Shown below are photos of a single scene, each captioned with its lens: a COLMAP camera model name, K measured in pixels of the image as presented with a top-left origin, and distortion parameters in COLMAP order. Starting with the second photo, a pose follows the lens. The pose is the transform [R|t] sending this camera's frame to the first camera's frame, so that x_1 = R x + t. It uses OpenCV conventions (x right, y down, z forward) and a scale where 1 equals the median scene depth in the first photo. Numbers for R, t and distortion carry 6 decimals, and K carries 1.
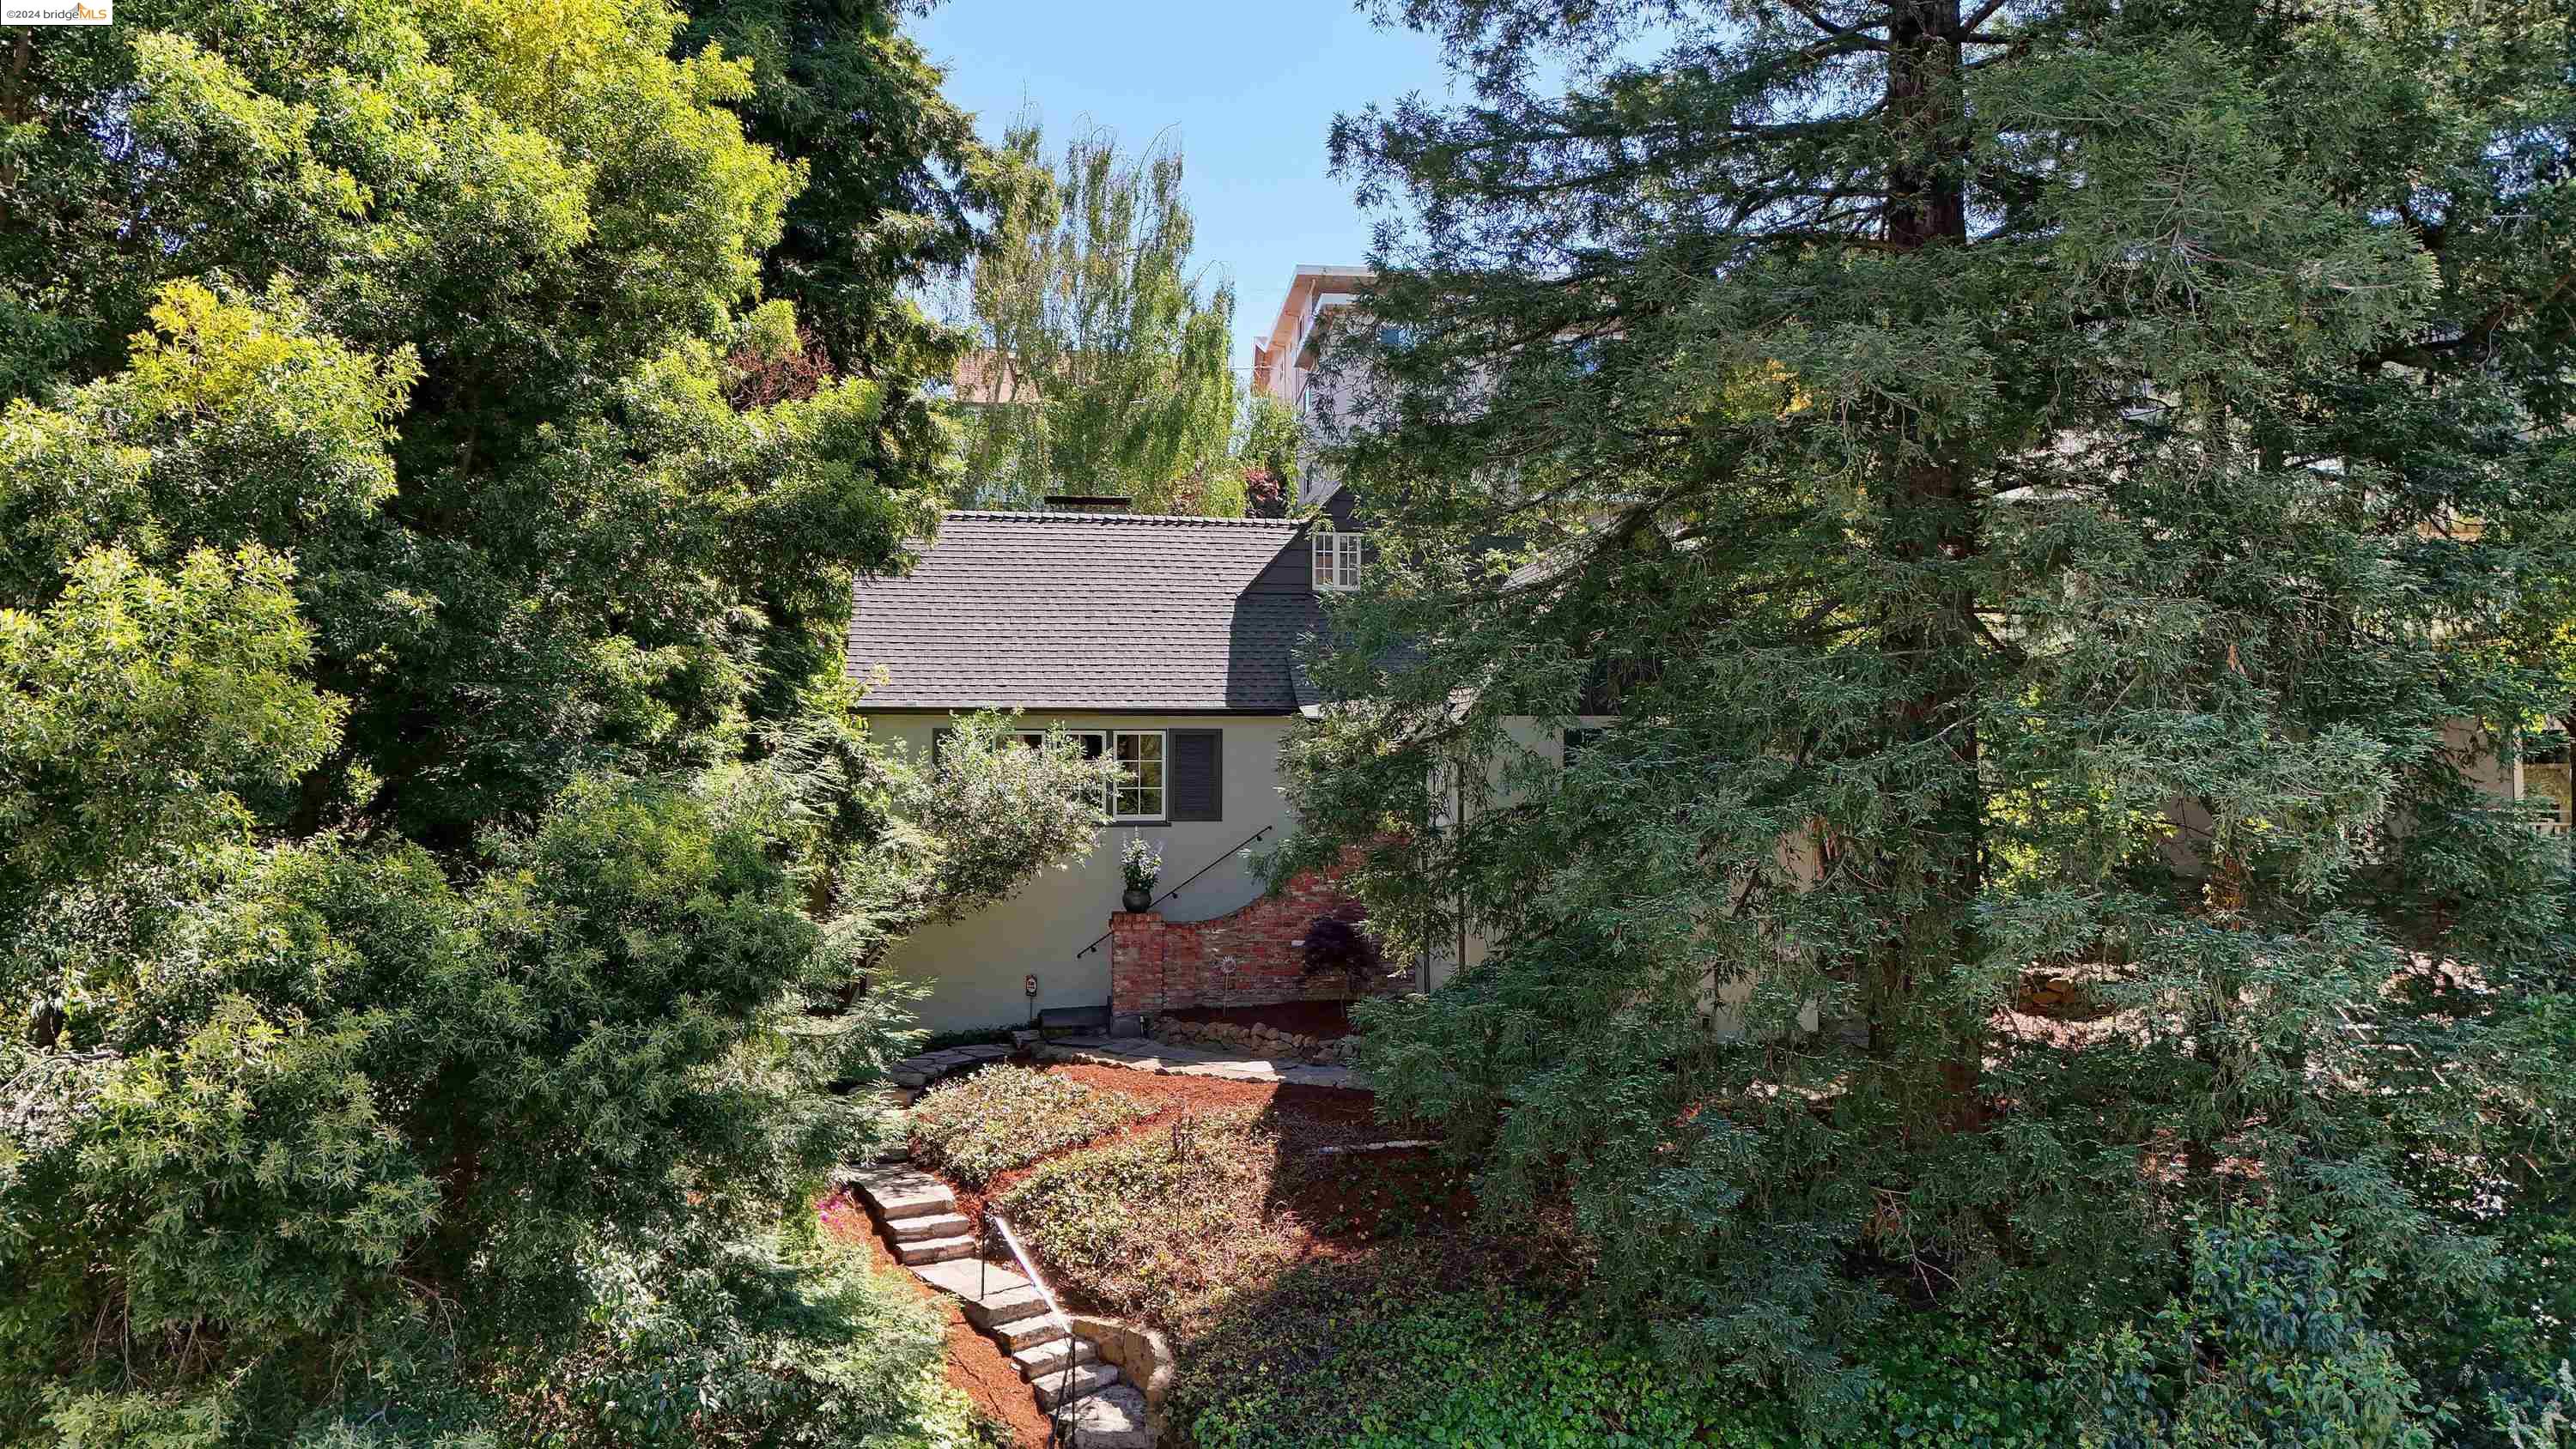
lens RADIAL K [[1854.4, 0, 1287.7], [0, 1854.4, 766.5], [0, 0, 1]] dist [0.001170, 0.000878]
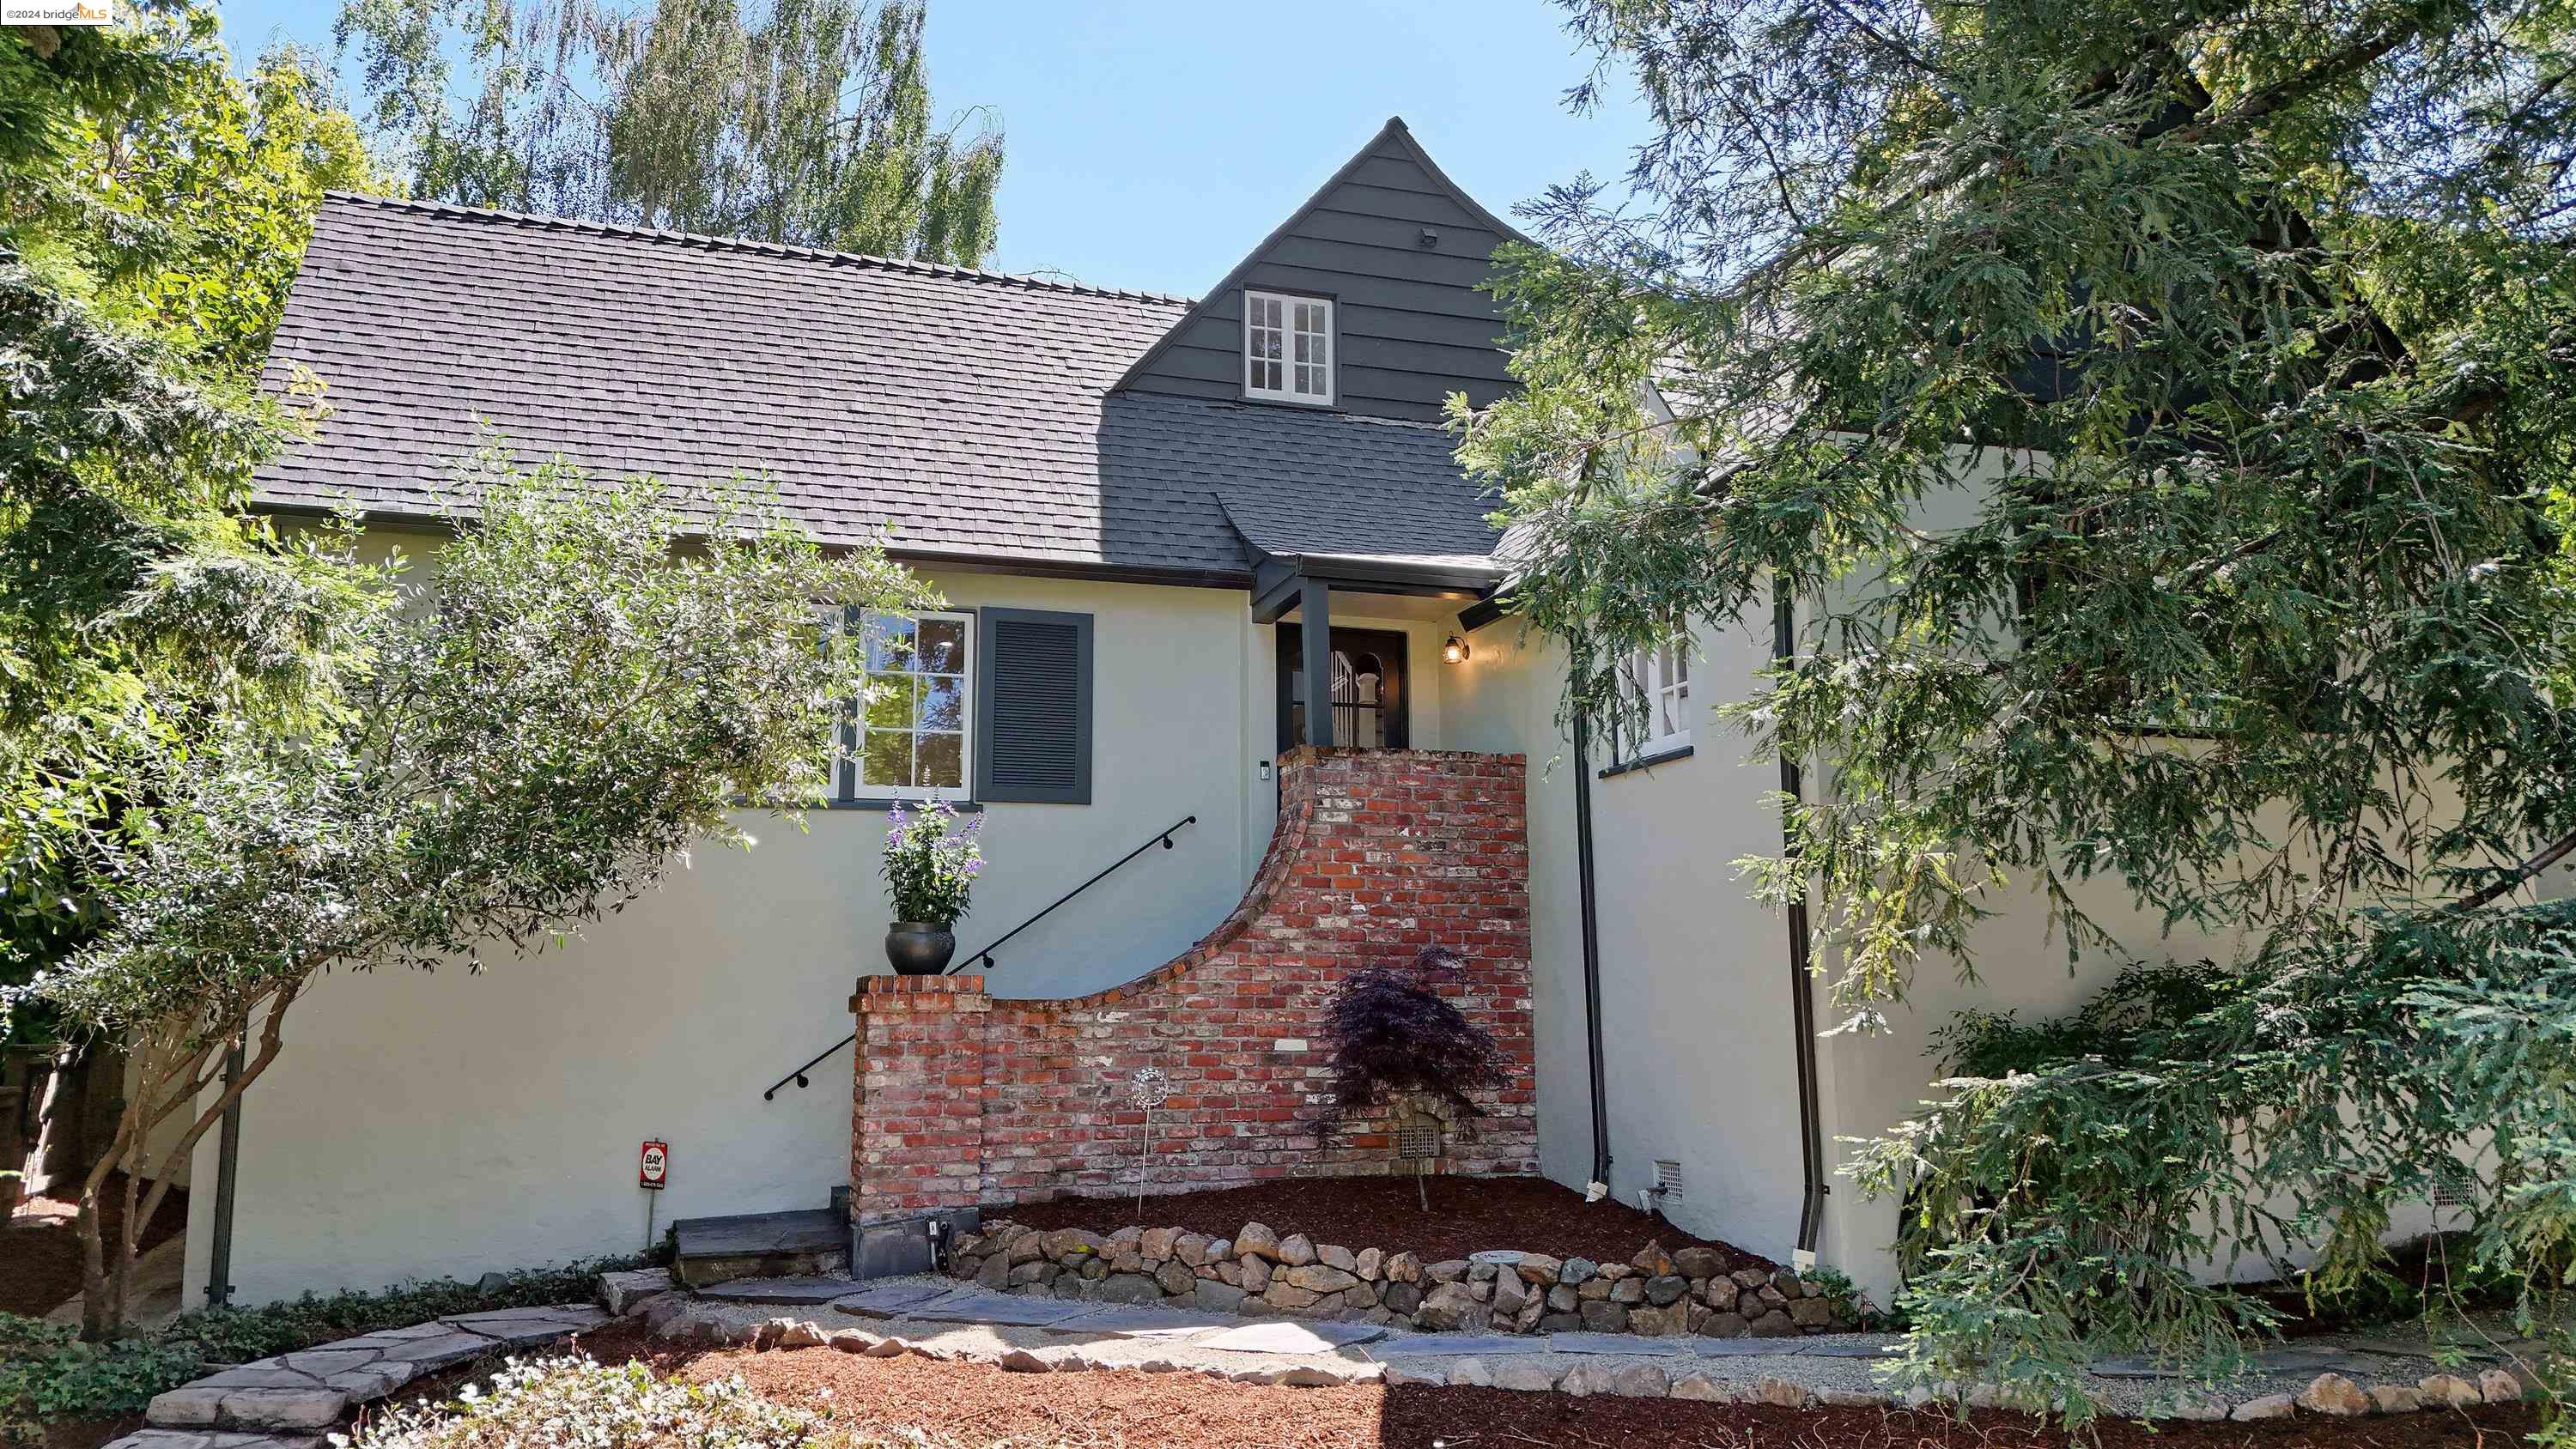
lens RADIAL K [[1918.3, 0, 1274.1], [0, 1918.3, 758.0], [0, 0, 1]] dist [0.034897, -0.003434]
pose [[0.985756, 0.019649, 0.167029, -0.076115], [0.002943, 0.990984, -0.133950, 0.088903], [-0.168155, 0.132534, 0.976810, 0.550339]]
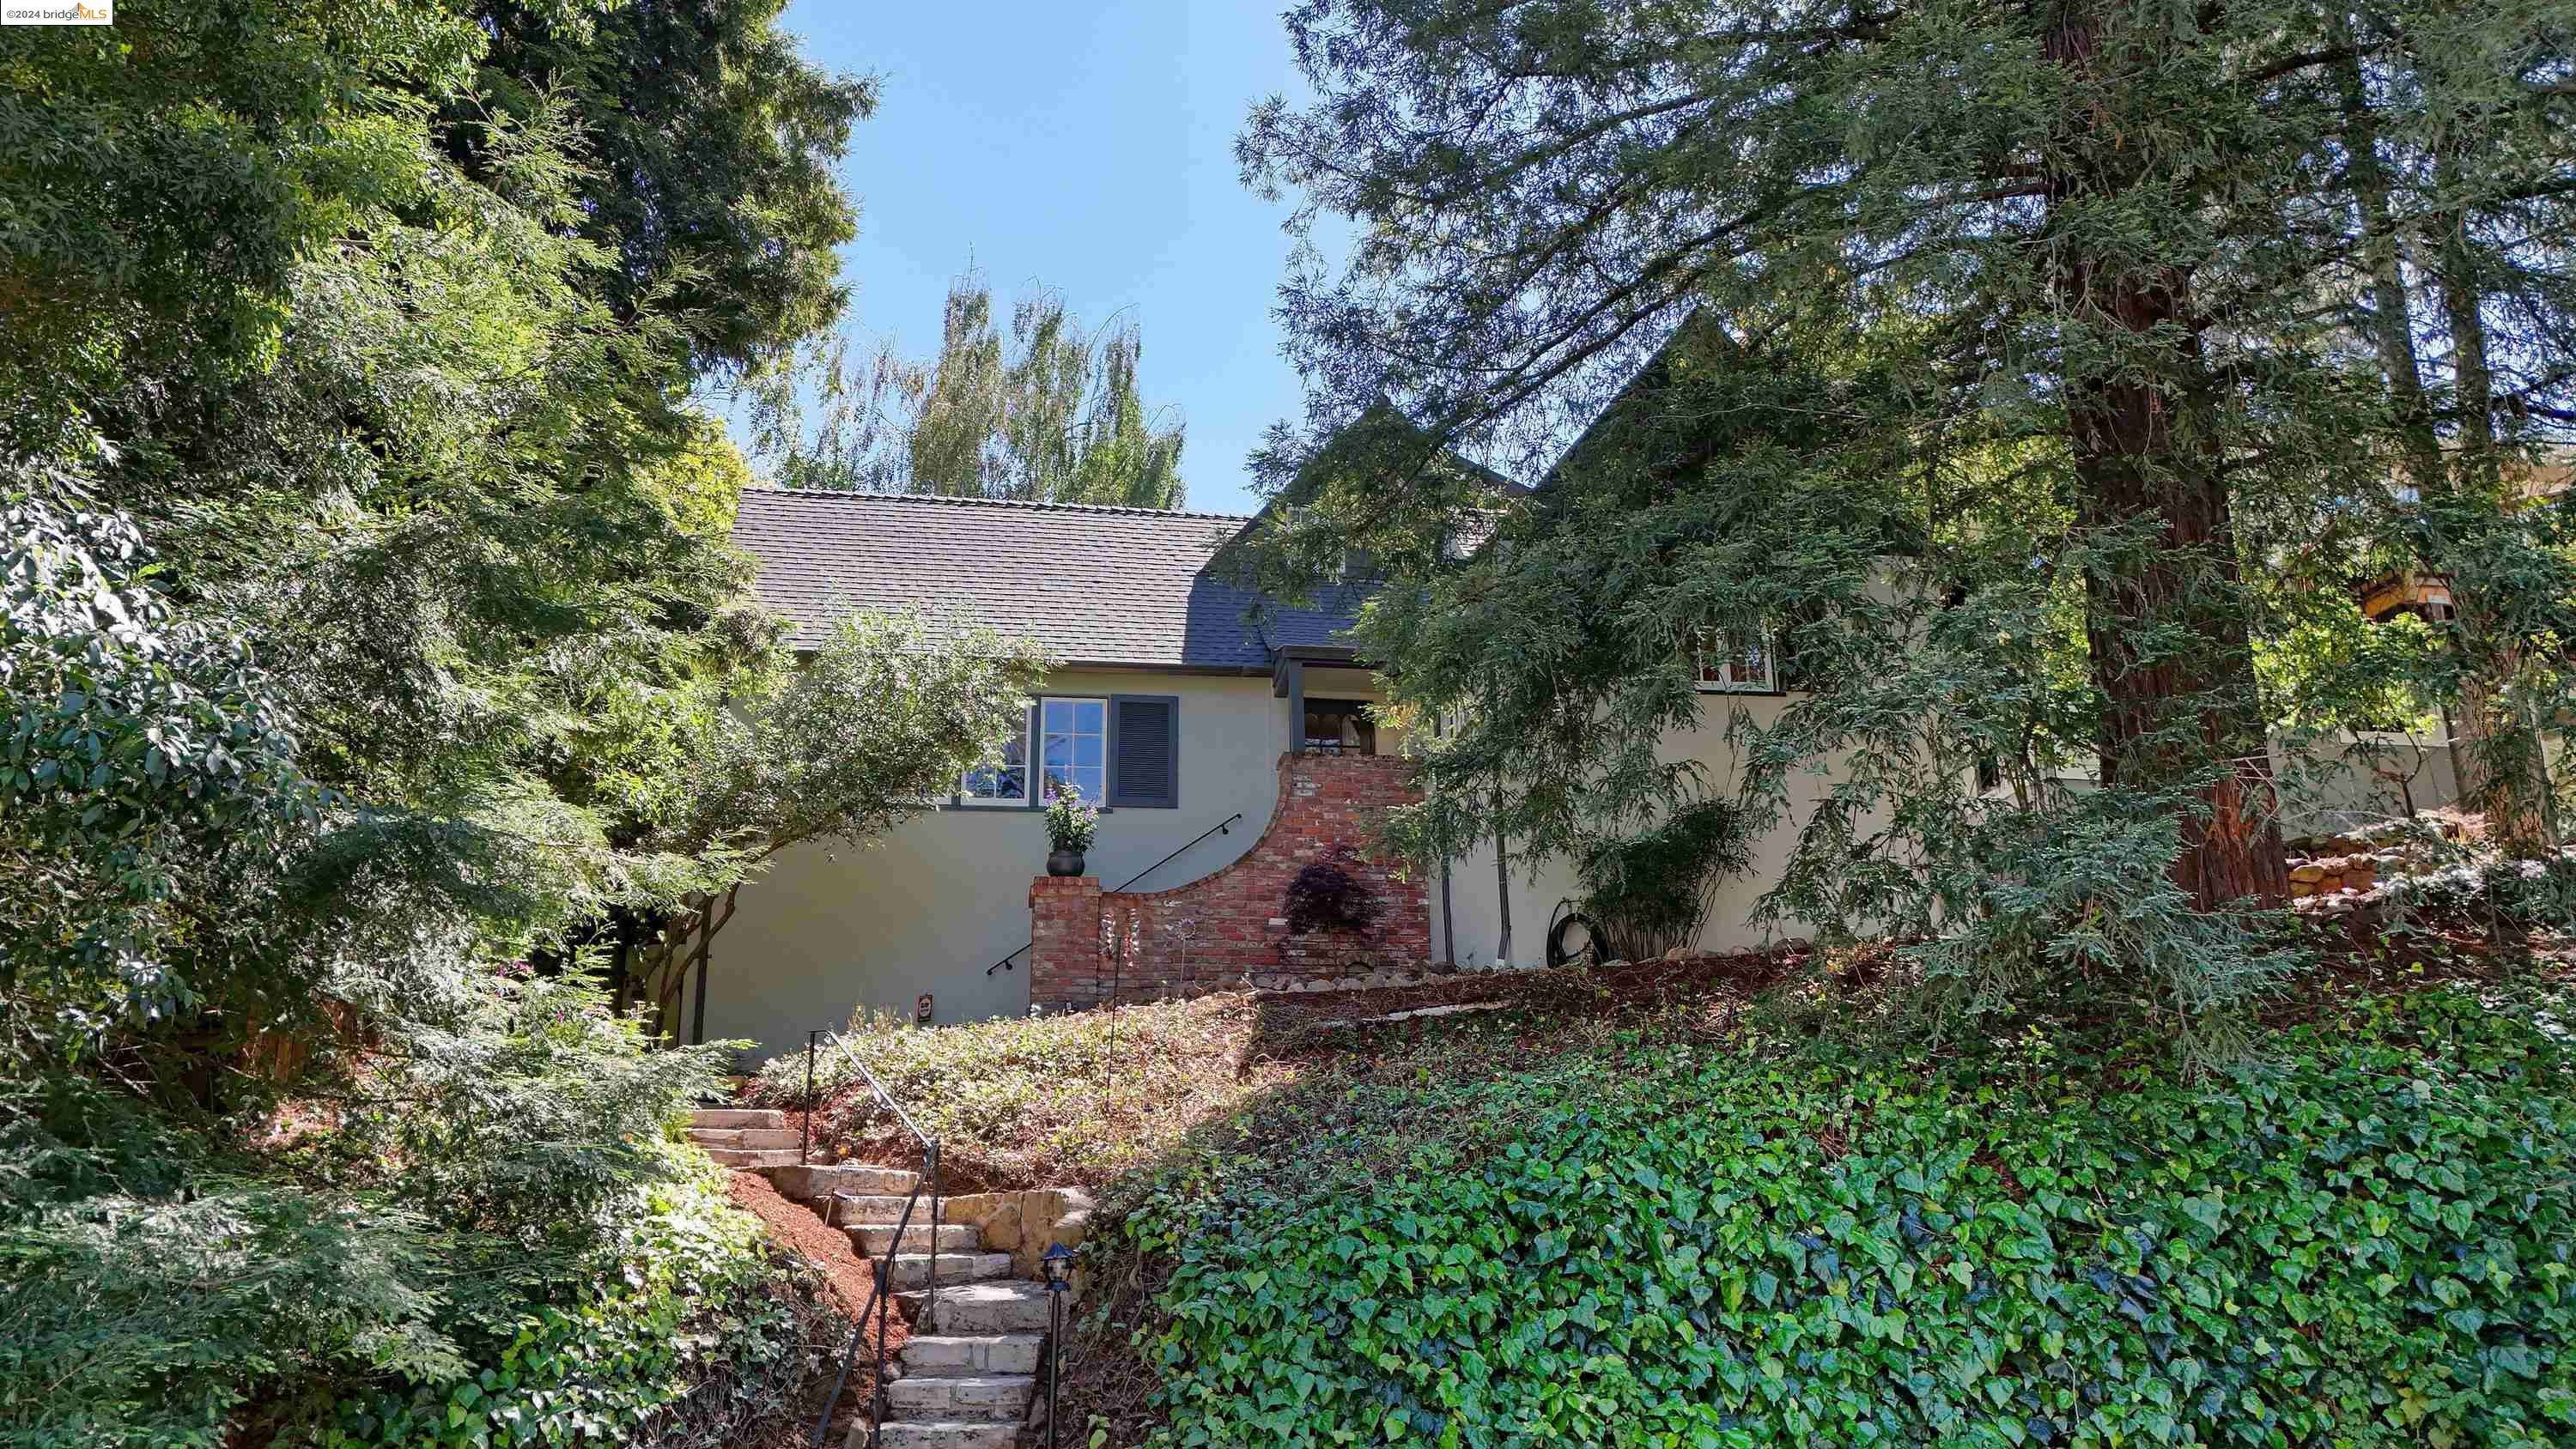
lens RADIAL K [[1919.8, 0, 1288.0], [0, 1919.8, 724.5], [0, 0, 1]] dist [0.107670, -0.157216]
pose [[0.999725, -0.005982, 0.022665, -0.007705], [0.012234, 0.957913, -0.286799, 0.245131], [-0.019996, 0.286998, 0.957723, 0.226235]]
